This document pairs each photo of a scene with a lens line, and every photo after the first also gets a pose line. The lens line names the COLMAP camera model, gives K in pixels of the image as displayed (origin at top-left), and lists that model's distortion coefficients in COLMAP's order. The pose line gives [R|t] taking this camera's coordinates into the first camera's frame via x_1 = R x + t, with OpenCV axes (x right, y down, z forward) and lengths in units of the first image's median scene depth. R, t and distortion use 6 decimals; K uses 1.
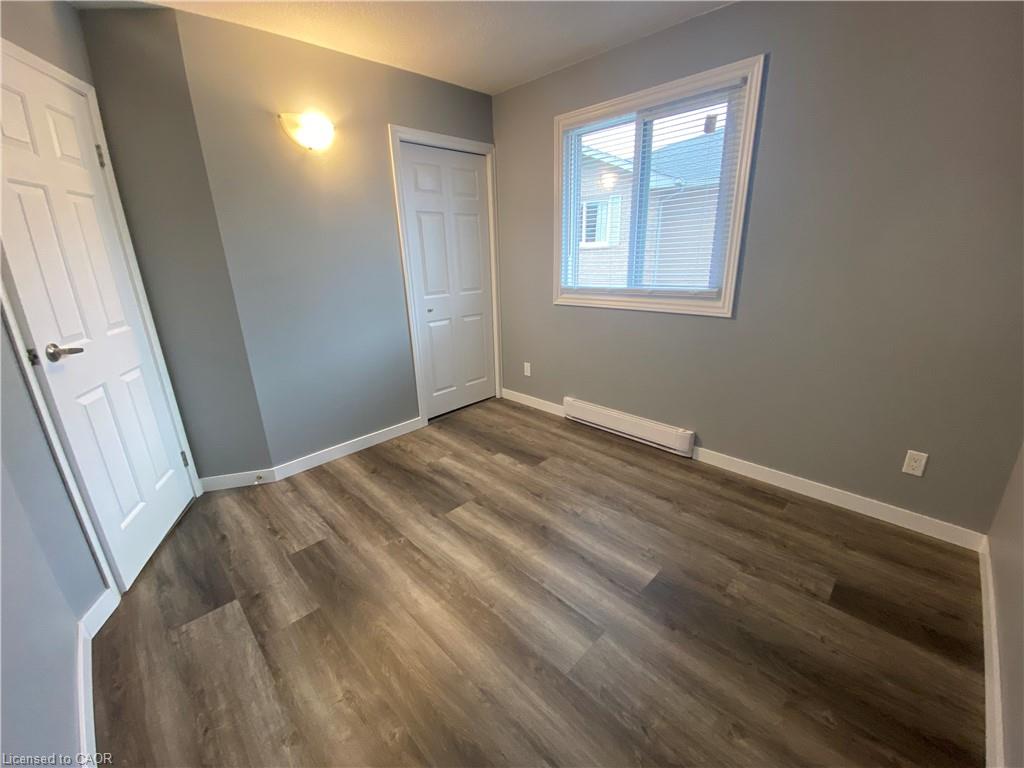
lens RADIAL K [[416.4, 0, 509.9], [0, 416.4, 379.6], [0, 0, 1]] dist [0.035738, -0.029425]
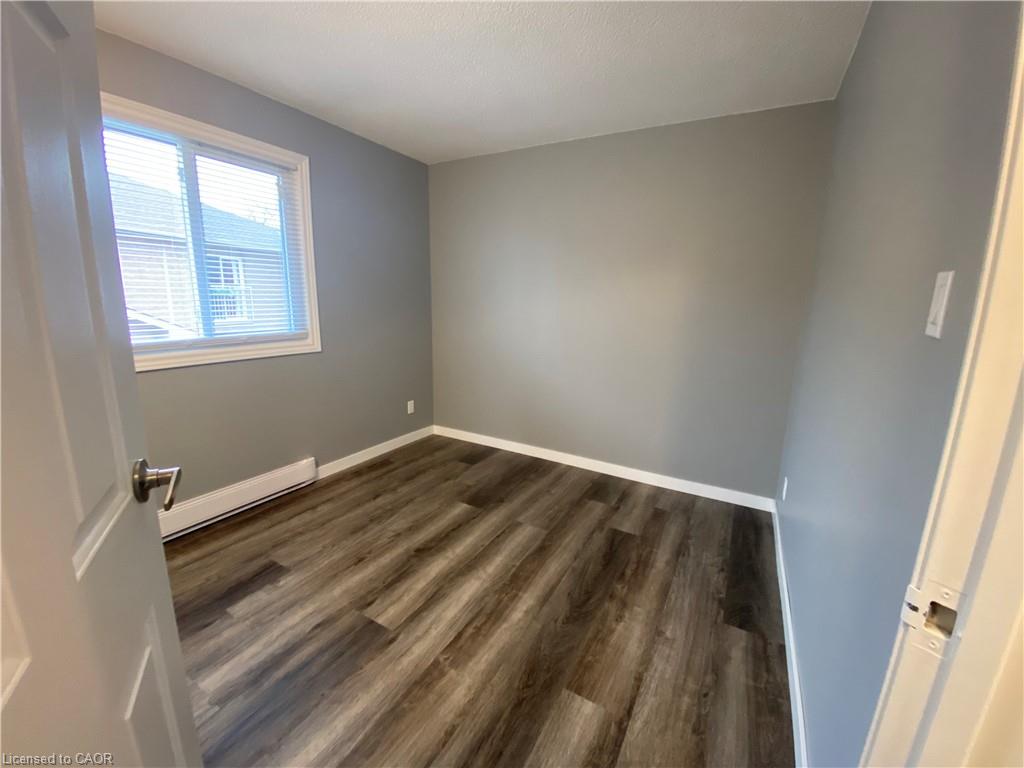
lens RADIAL K [[416.4, 0, 509.9], [0, 416.4, 379.6], [0, 0, 1]] dist [0.035738, -0.029425]
pose [[-0.272240, -0.160477, 0.948753, -0.899470], [0.275509, 0.931714, 0.236650, -0.229931], [-0.921944, 0.325815, -0.209437, 0.847915]]
